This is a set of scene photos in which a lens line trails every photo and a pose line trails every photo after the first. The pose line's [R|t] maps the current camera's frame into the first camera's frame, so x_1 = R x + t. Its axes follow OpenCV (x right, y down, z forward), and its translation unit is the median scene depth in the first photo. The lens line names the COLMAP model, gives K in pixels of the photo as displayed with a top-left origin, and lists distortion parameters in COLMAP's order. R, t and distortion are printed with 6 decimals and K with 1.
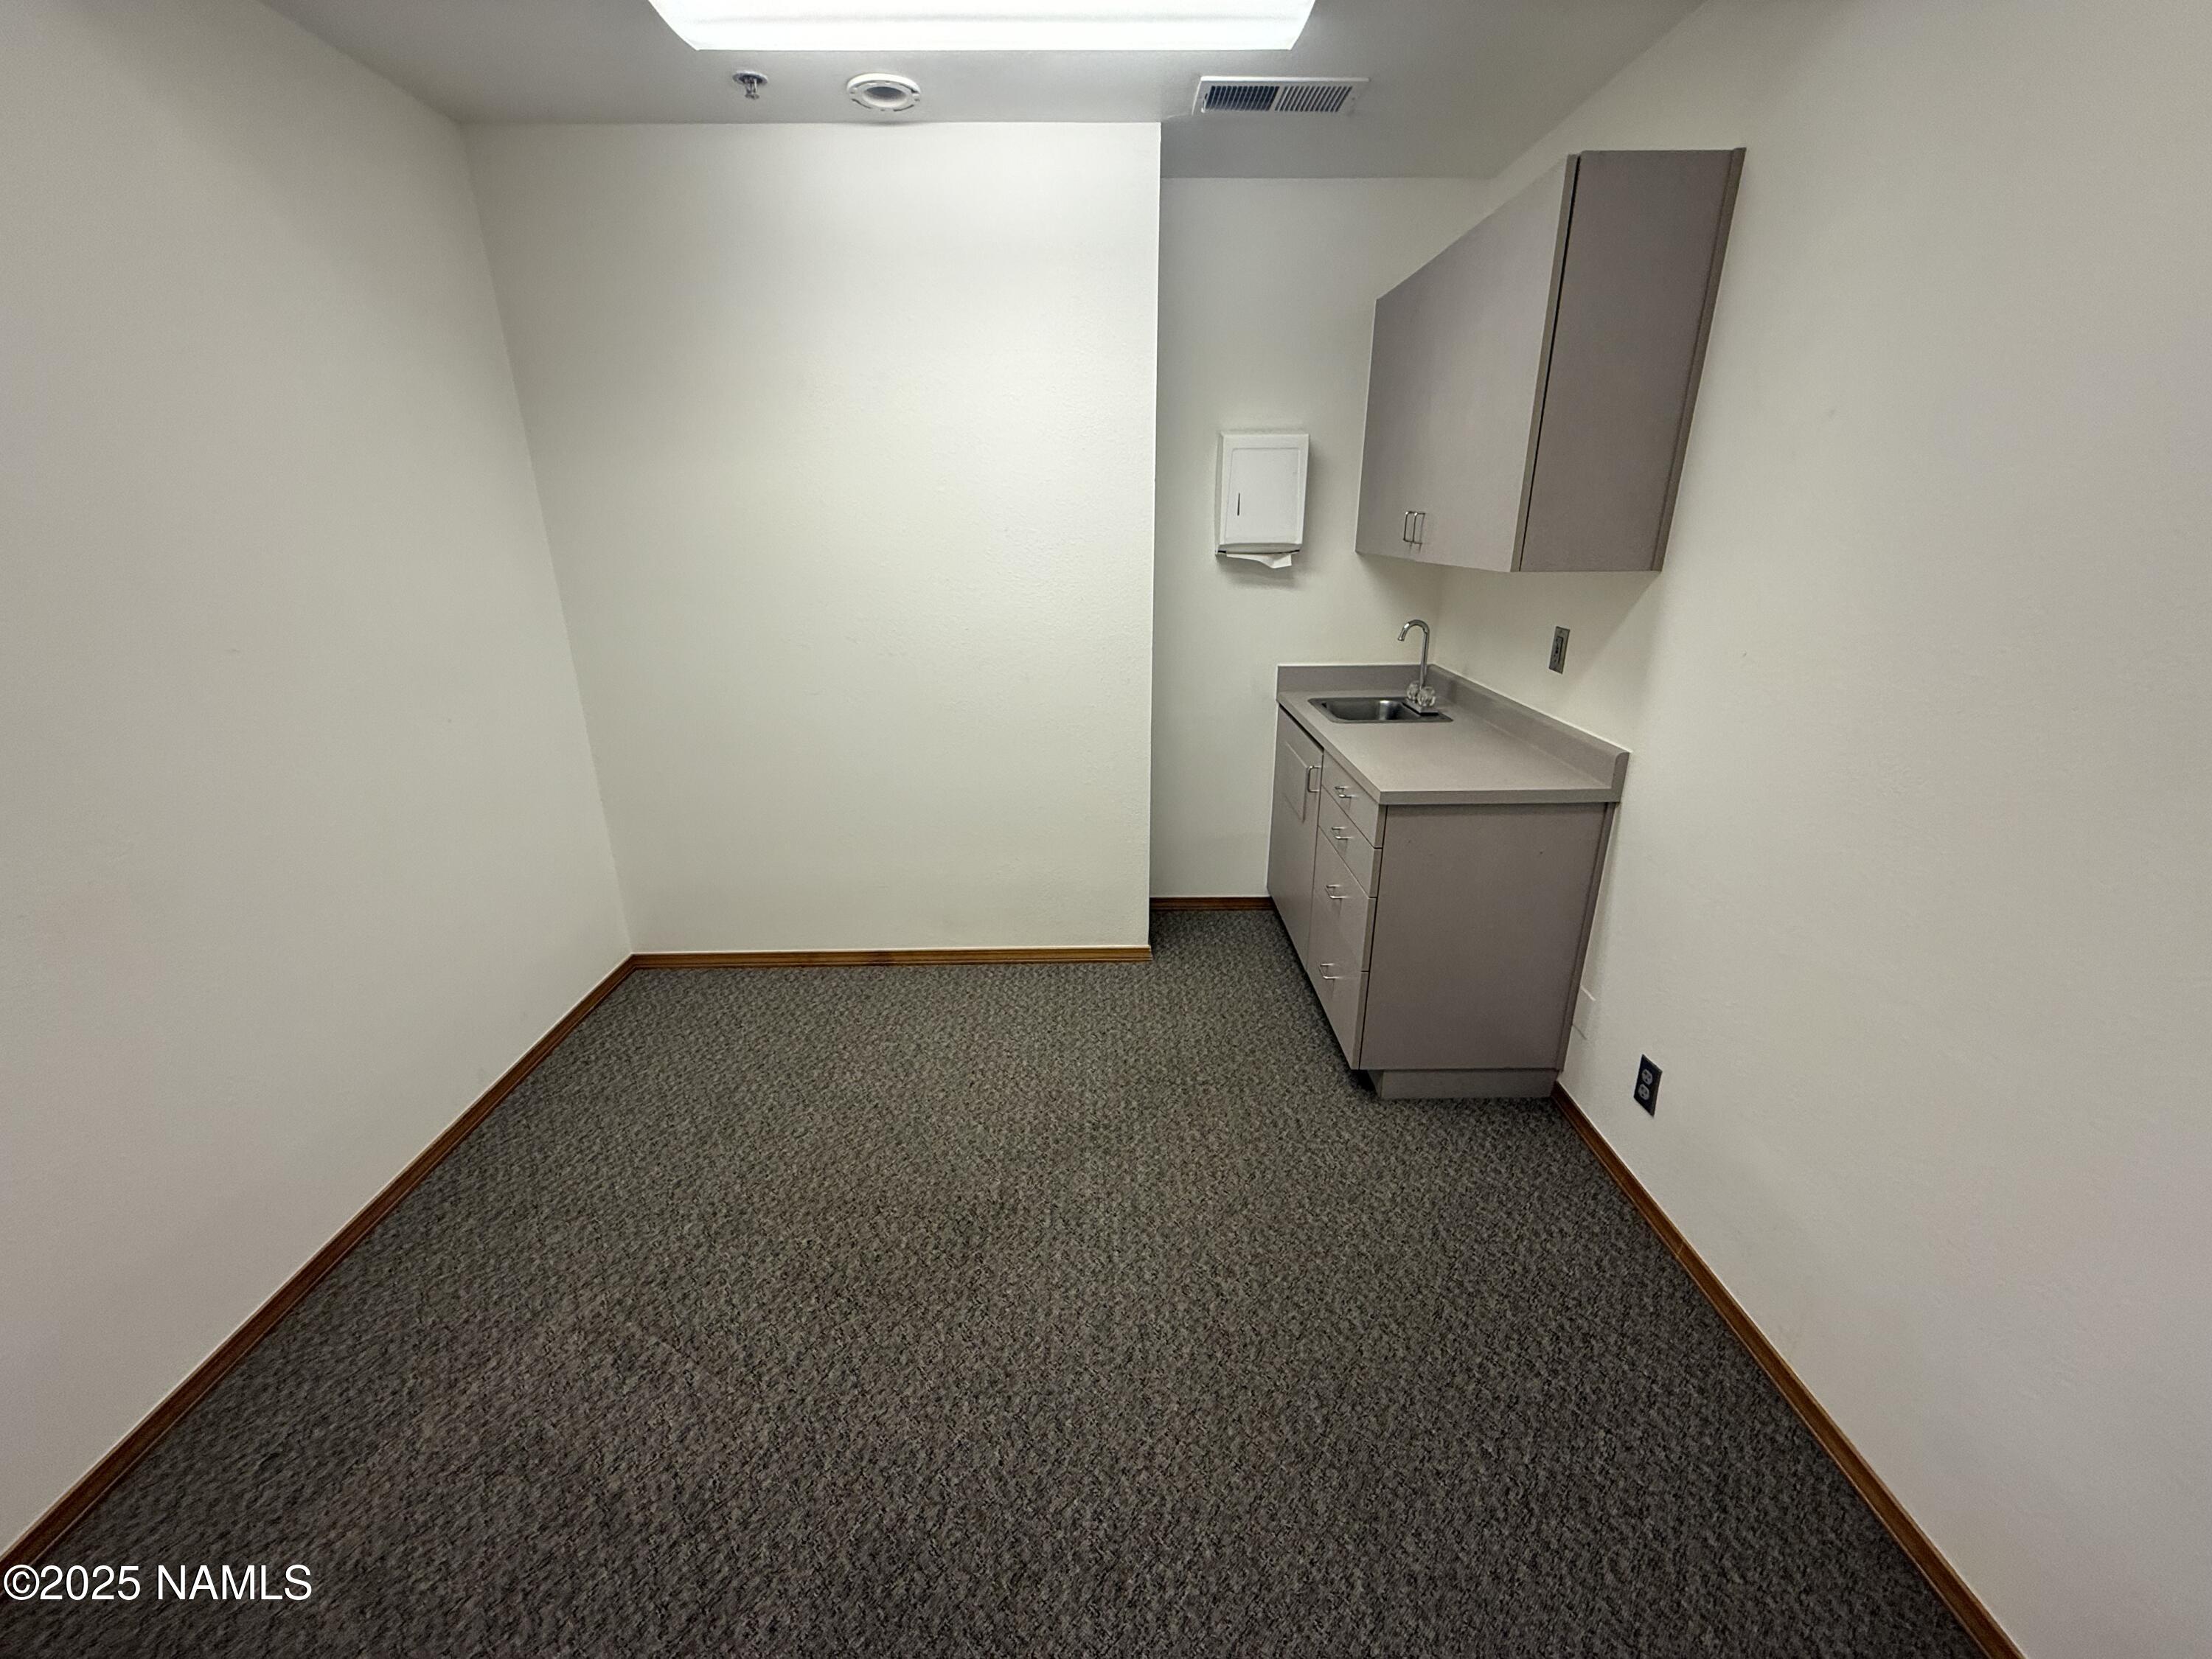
lens RADIAL K [[880.7, 0, 1111.1], [0, 880.7, 834.5], [0, 0, 1]] dist [-0.000502, -0.000248]
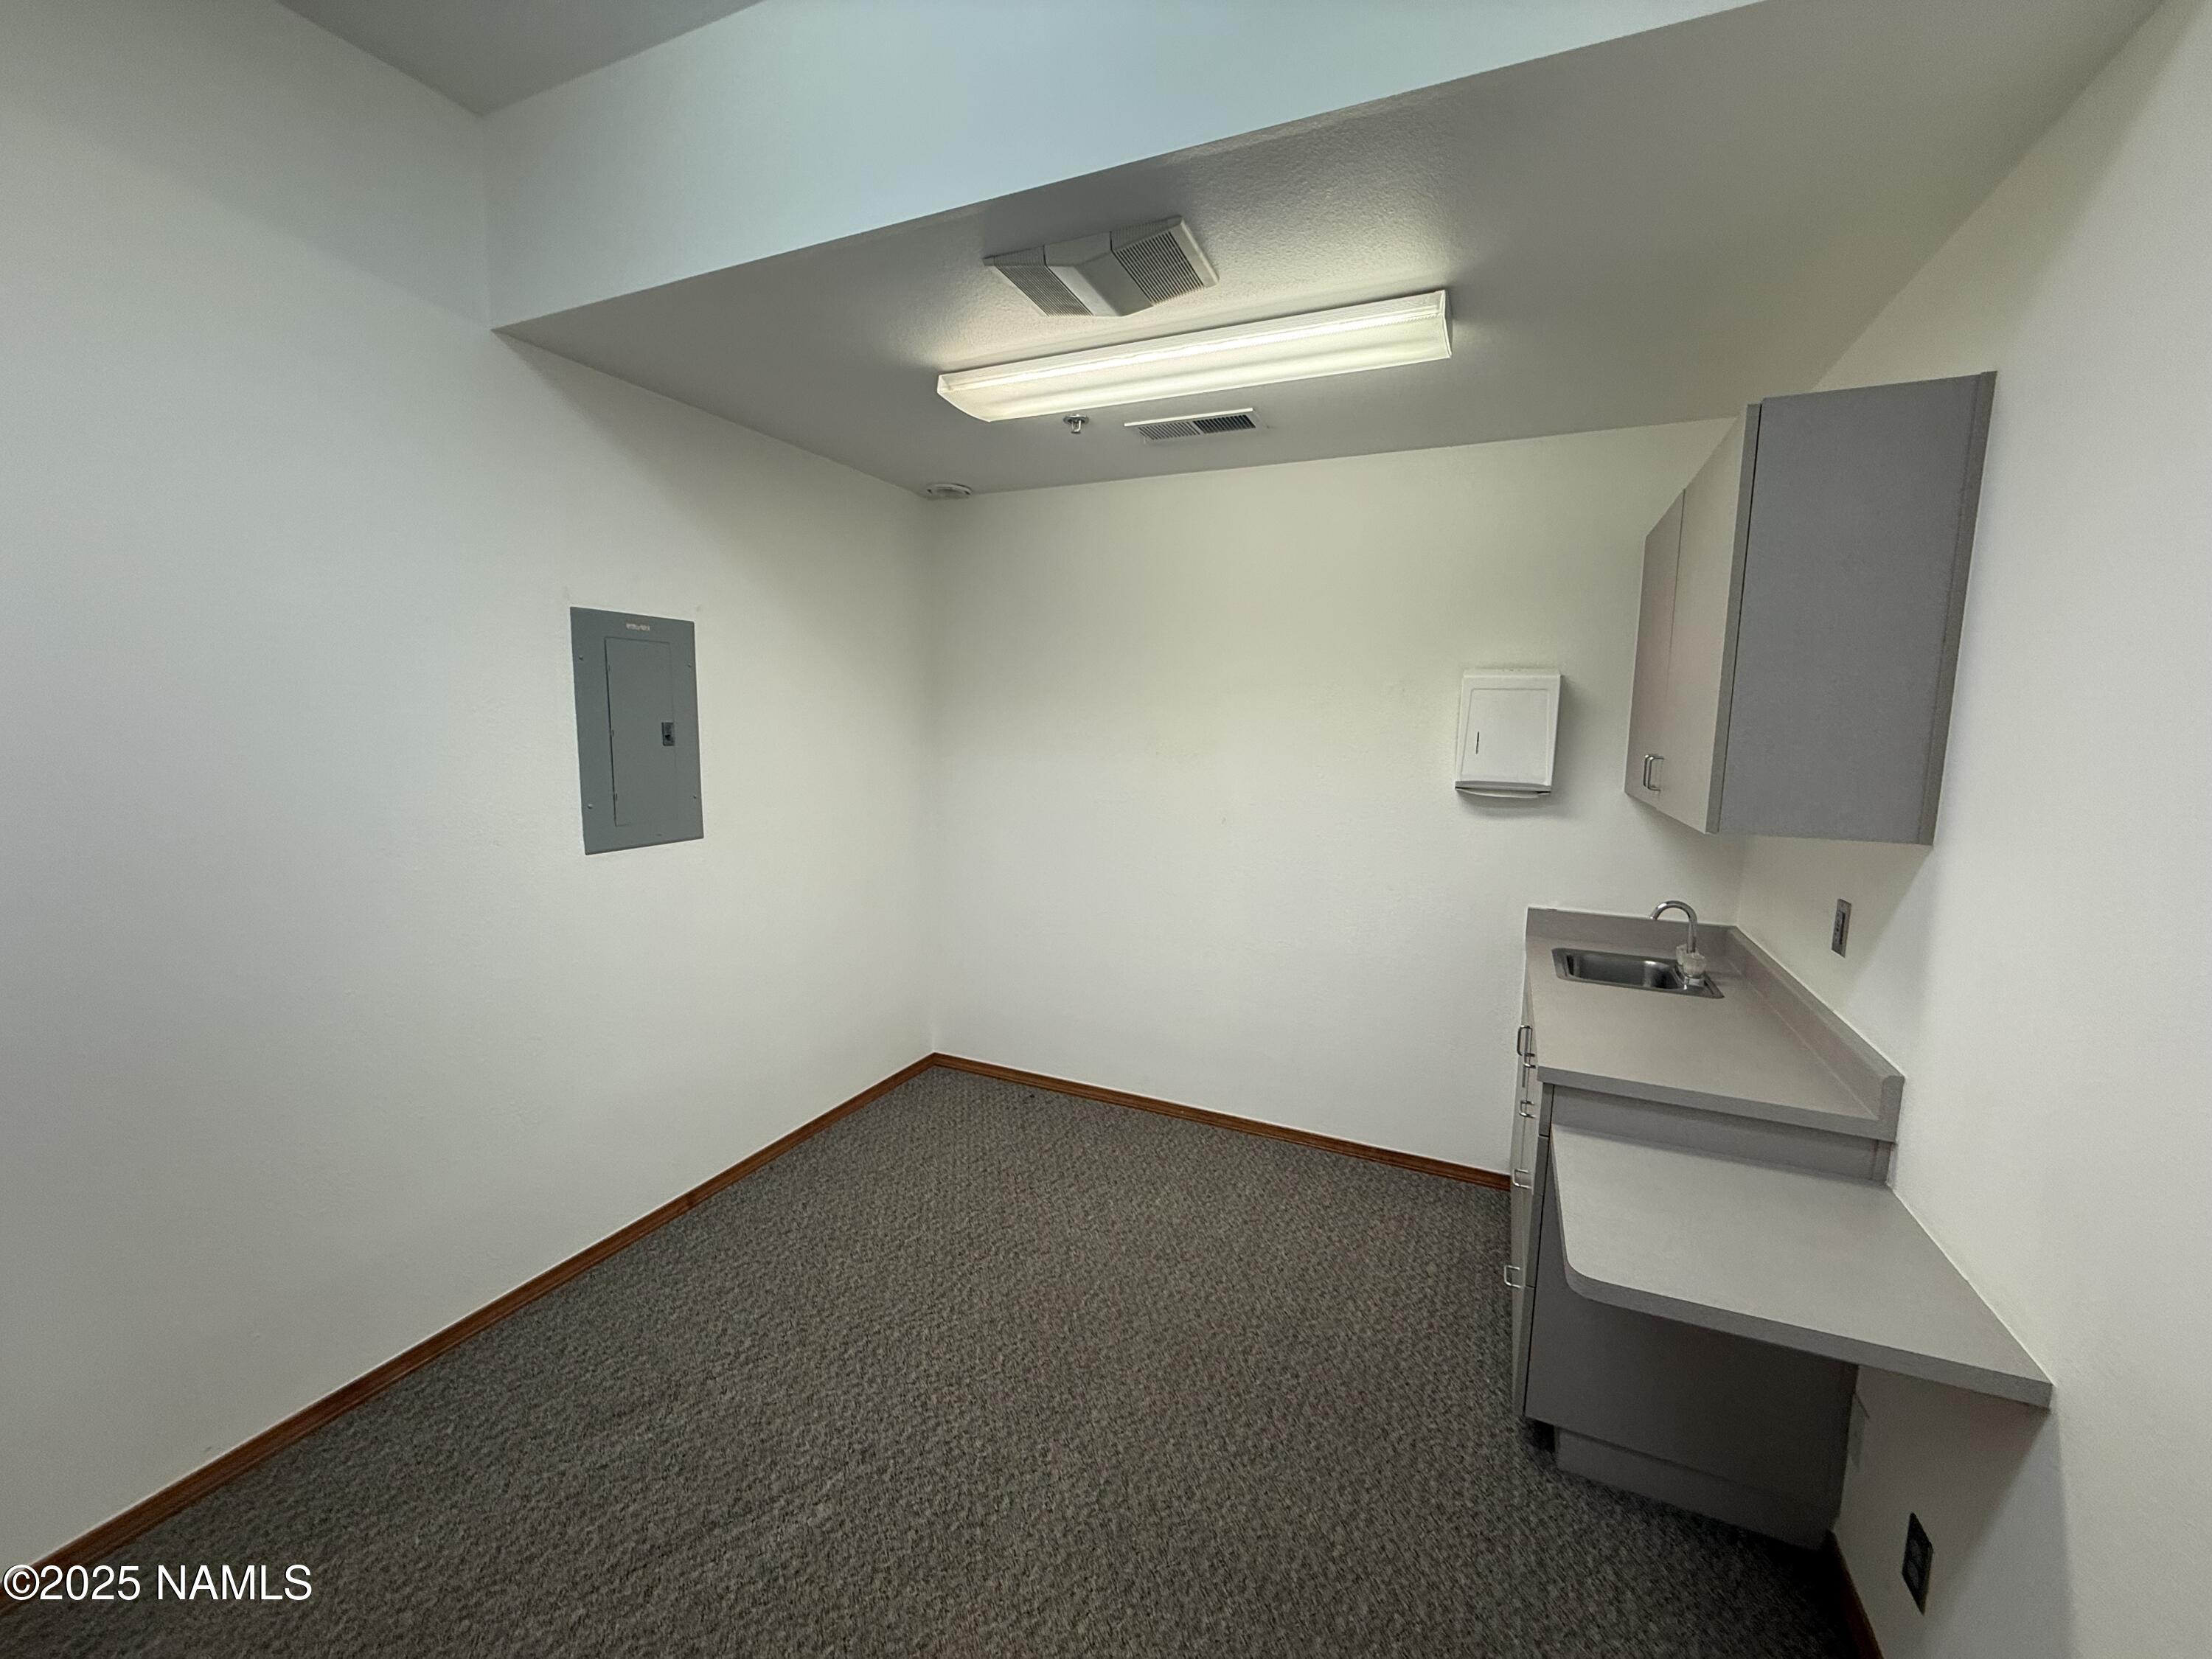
lens RADIAL K [[880.7, 0, 1098.0], [0, 880.7, 830.7], [0, 0, 1]] dist [-0.000502, -0.000248]
pose [[0.898377, 0.073087, -0.433102, 0.236190], [-0.167974, 0.968271, -0.185028, -0.034917], [0.405837, 0.238975, 0.882149, 0.007266]]
